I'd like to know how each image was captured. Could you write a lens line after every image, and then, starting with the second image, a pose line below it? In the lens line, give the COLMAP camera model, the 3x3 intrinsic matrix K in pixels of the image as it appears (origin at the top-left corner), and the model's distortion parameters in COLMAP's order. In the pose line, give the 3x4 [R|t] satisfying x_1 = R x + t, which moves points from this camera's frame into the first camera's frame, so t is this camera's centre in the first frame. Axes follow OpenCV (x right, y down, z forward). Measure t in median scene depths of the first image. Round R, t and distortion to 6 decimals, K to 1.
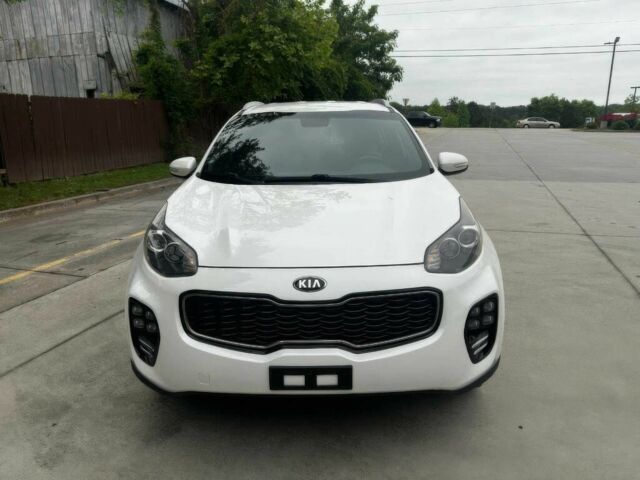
lens RADIAL K [[466.9, 0, 320.0], [0, 466.9, 240.0], [0, 0, 1]] dist [-0.005933, -0.002941]
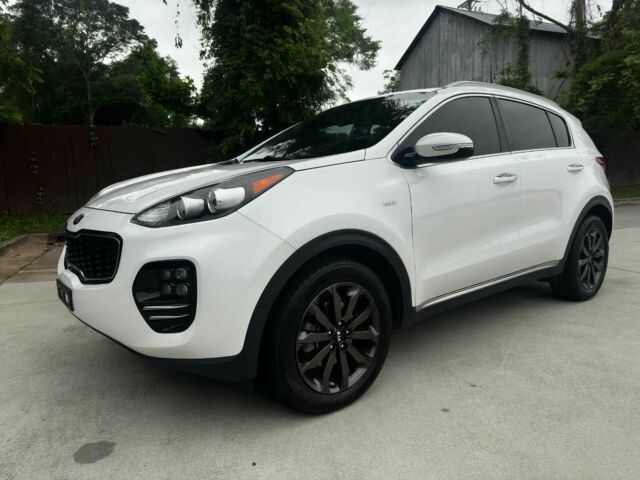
lens RADIAL K [[461.7, 0, 320.0], [0, 461.7, 240.0], [0, 0, 1]] dist [0.009352, -0.002315]
pose [[0.626757, 0.107458, -0.771769, 0.179615], [-0.179898, 0.983643, -0.009138, 0.006151], [0.758164, 0.144567, 0.635837, 0.096529]]
